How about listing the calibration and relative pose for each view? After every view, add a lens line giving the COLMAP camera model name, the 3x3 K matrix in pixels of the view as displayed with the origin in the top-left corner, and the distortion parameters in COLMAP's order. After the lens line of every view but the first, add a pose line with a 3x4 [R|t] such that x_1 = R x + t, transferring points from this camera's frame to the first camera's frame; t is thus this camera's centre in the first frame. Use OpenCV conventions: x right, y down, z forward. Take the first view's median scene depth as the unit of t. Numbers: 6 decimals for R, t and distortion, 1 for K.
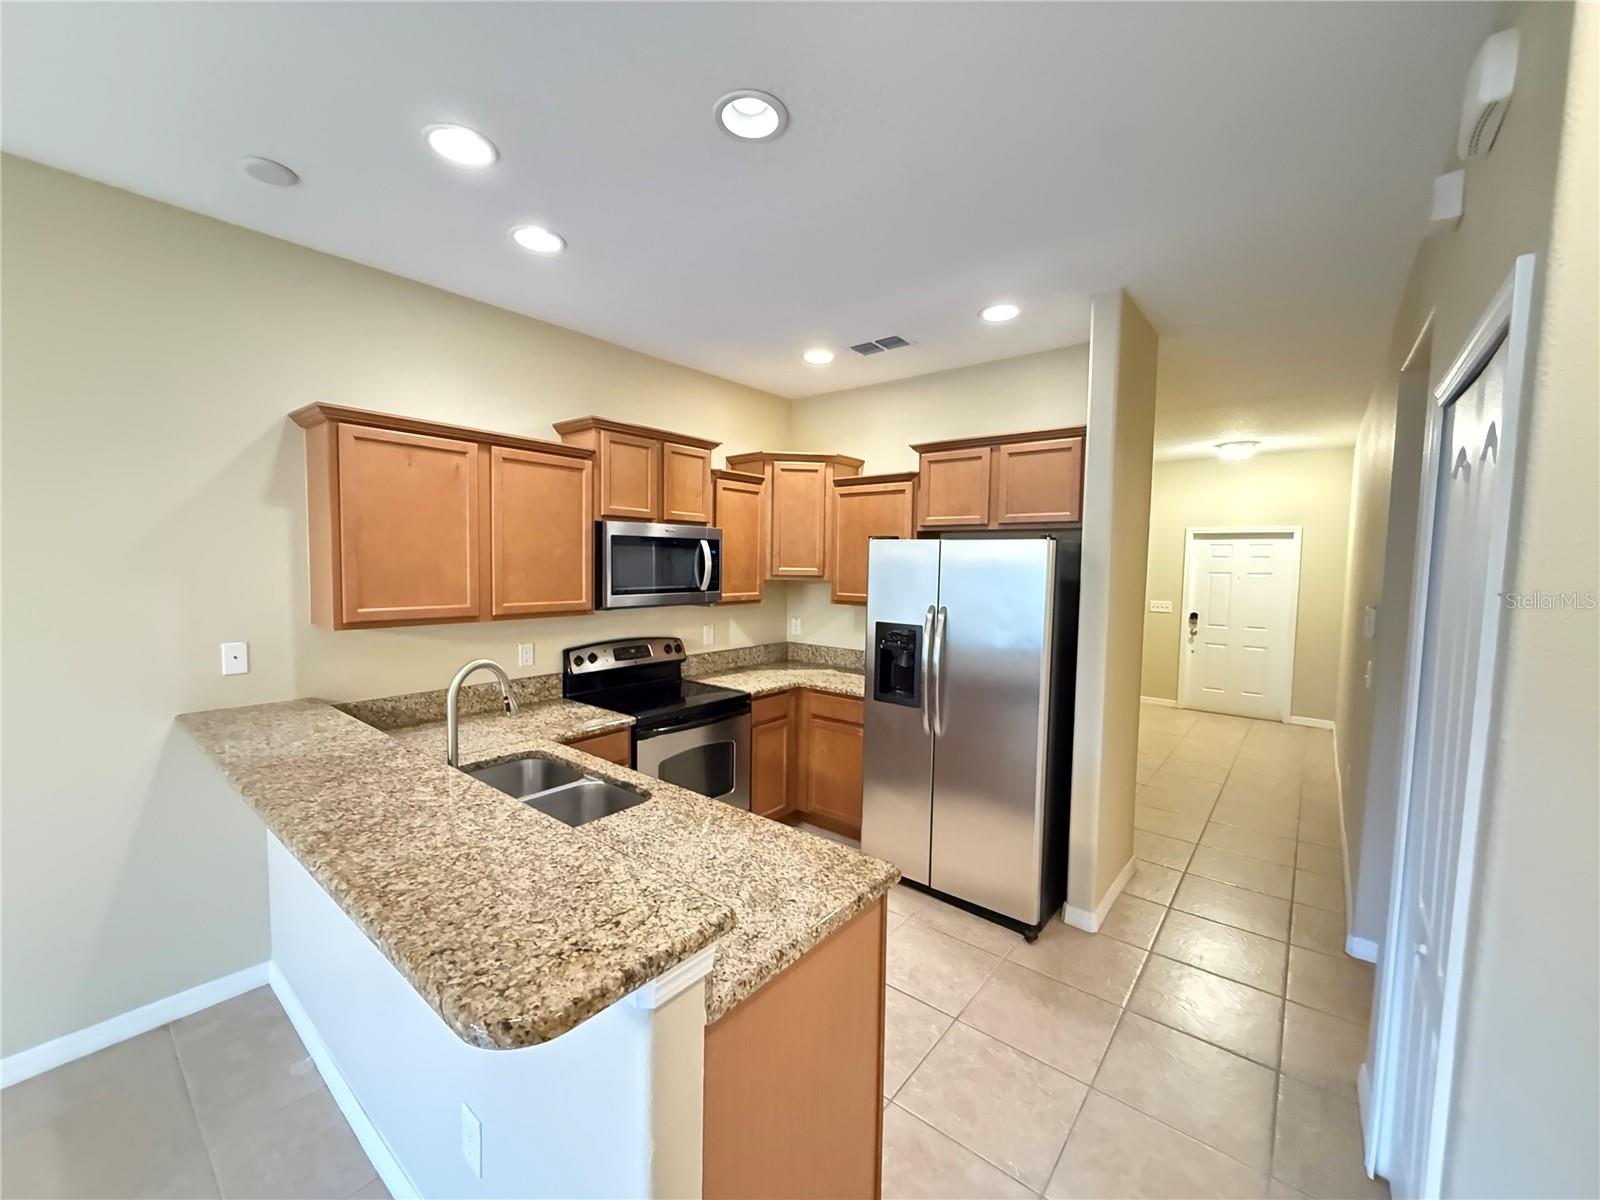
lens RADIAL K [[637.3, 0, 797.4], [0, 637.3, 600.5], [0, 0, 1]] dist [0.004749, 0.000055]
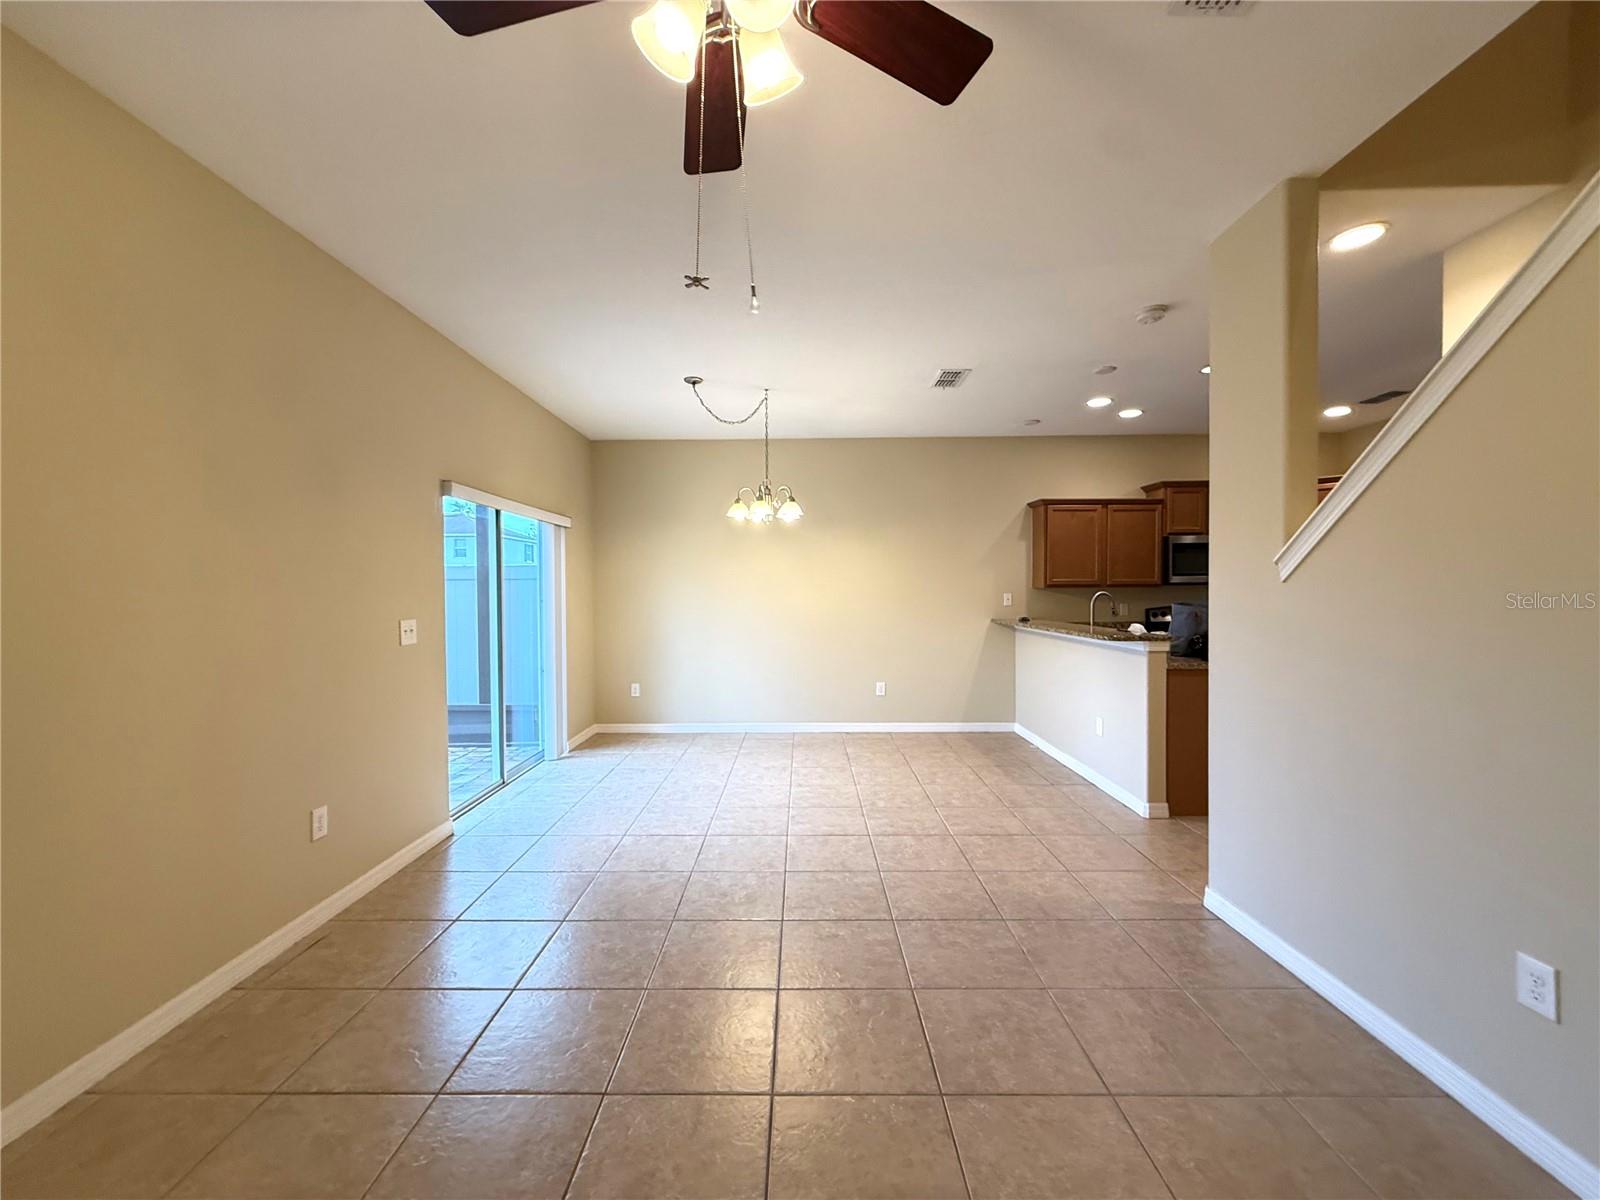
lens RADIAL K [[637.3, 0, 792.2], [0, 637.3, 607.2], [0, 0, 1]] dist [0.004749, 0.000055]
pose [[0.619952, -0.006260, -0.784615, 0.452433], [-0.035783, 0.998702, -0.036241, 0.180022], [0.783824, 0.050543, 0.618923, -0.952449]]
